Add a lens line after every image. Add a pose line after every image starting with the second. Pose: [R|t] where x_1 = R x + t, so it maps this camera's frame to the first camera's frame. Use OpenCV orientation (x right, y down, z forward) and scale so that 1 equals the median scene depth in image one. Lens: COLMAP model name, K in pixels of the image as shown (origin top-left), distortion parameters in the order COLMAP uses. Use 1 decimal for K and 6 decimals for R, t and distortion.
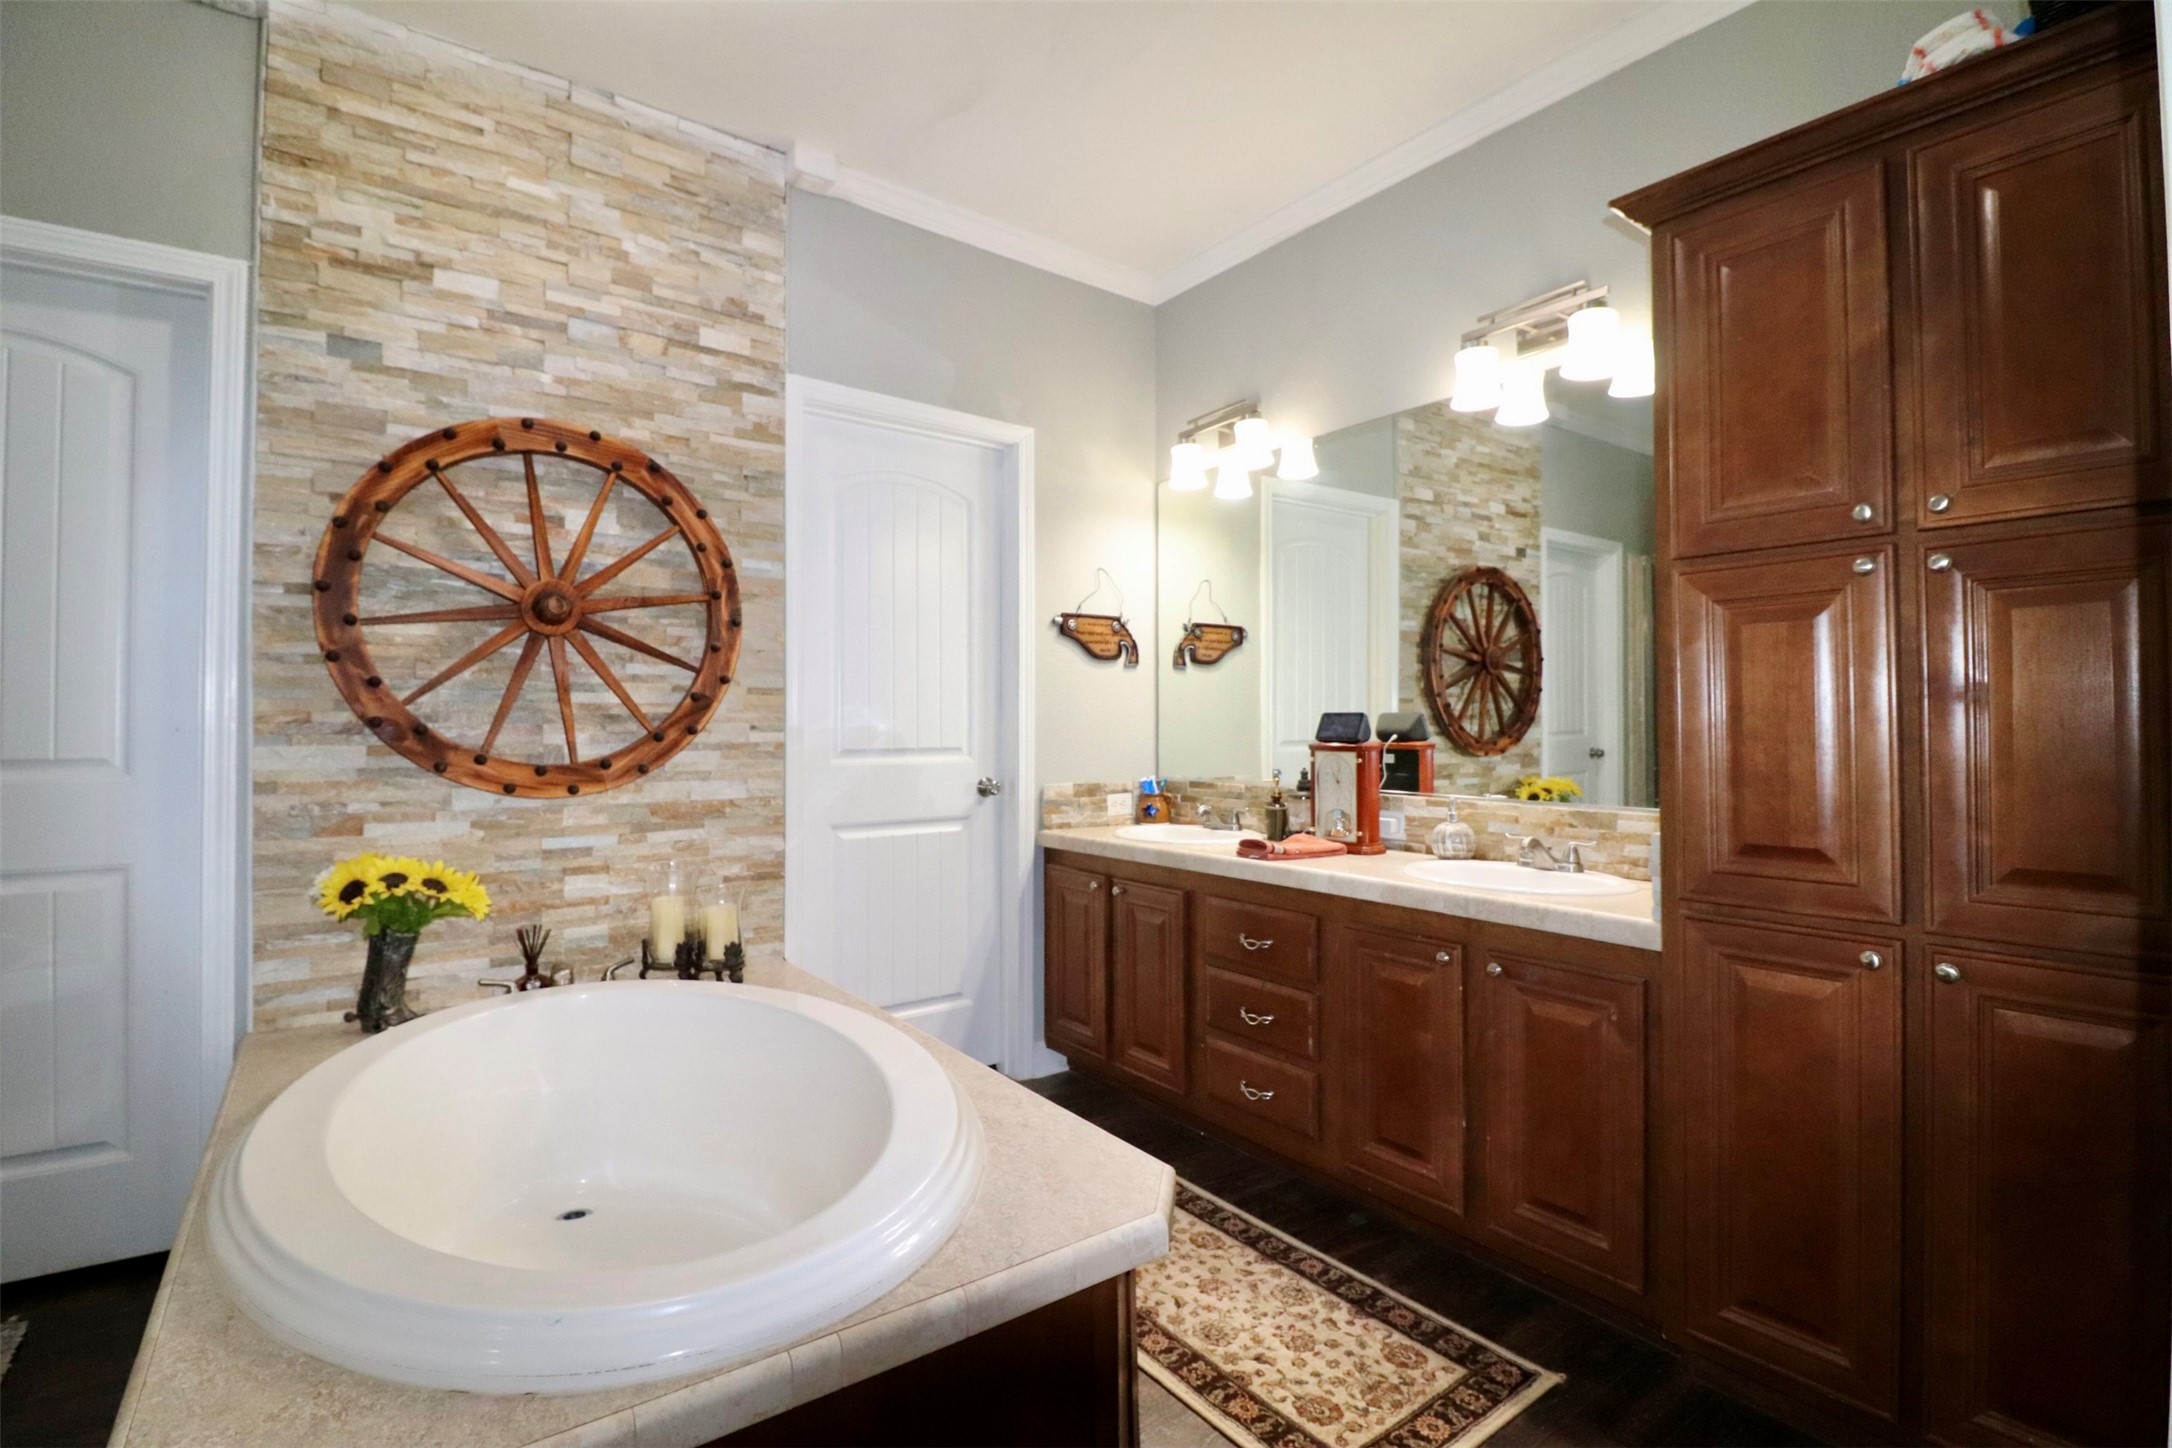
lens RADIAL K [[999.2, 0, 1081.6], [0, 999.2, 712.4], [0, 0, 1]] dist [-0.004627, -0.011005]
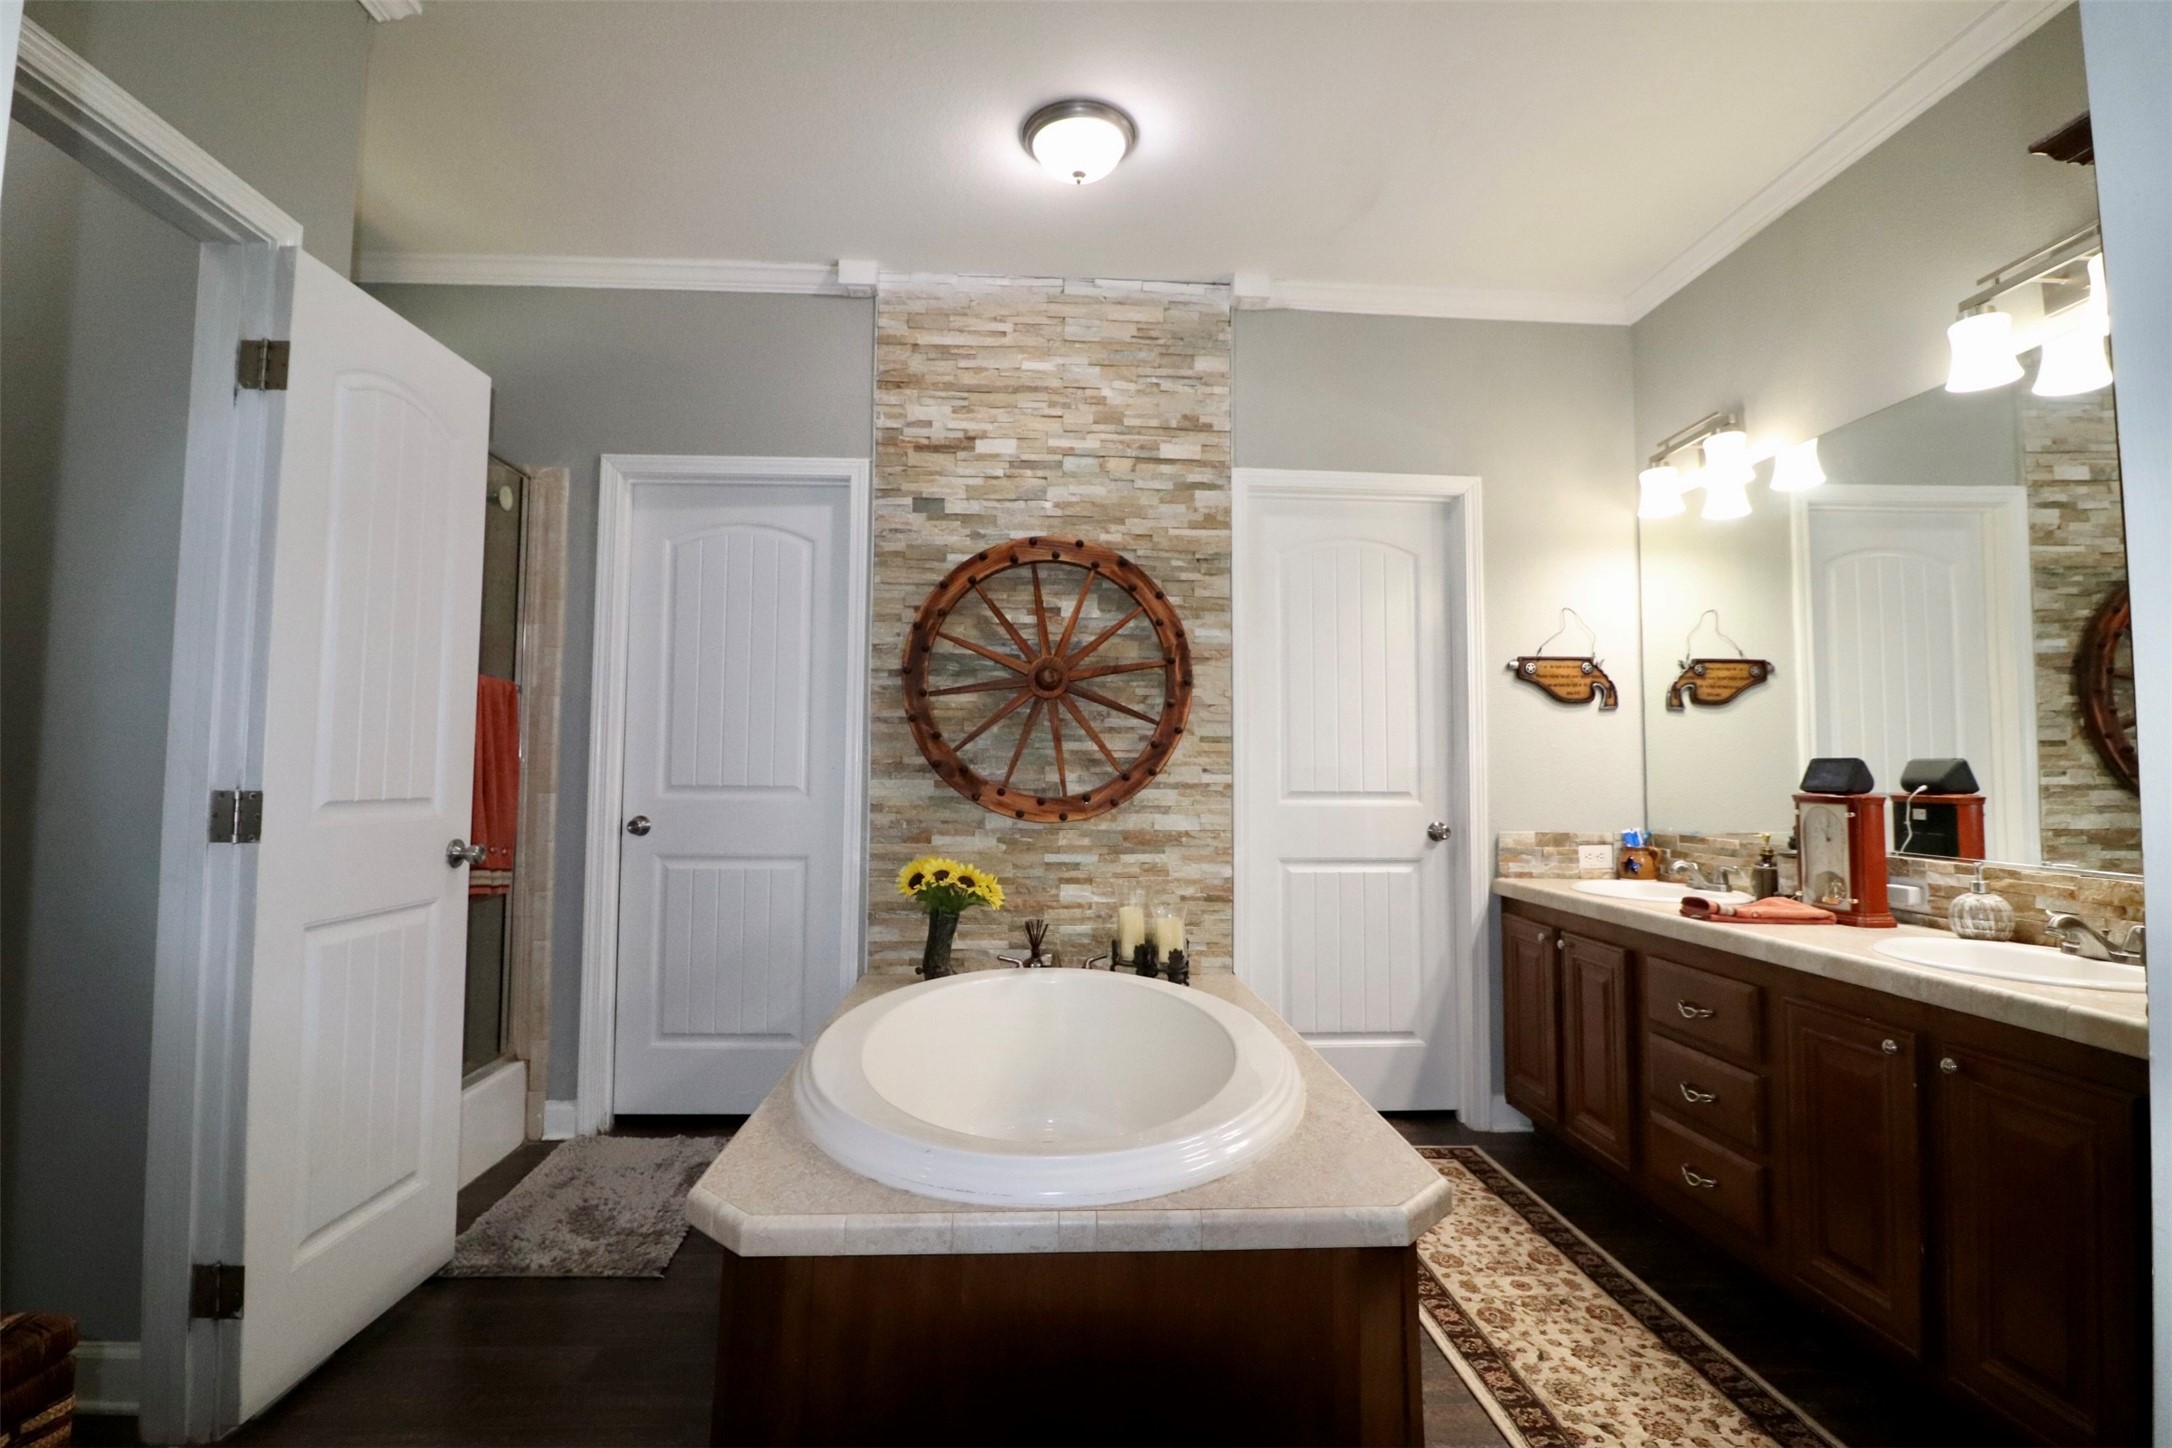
lens RADIAL K [[999.2, 0, 1075.6], [0, 999.2, 715.4], [0, 0, 1]] dist [-0.004627, -0.011005]
pose [[0.836198, -0.022594, -0.547962, 0.196733], [-0.002076, 0.999013, -0.044359, 0.002907], [0.548423, 0.038230, 0.835326, -0.072871]]
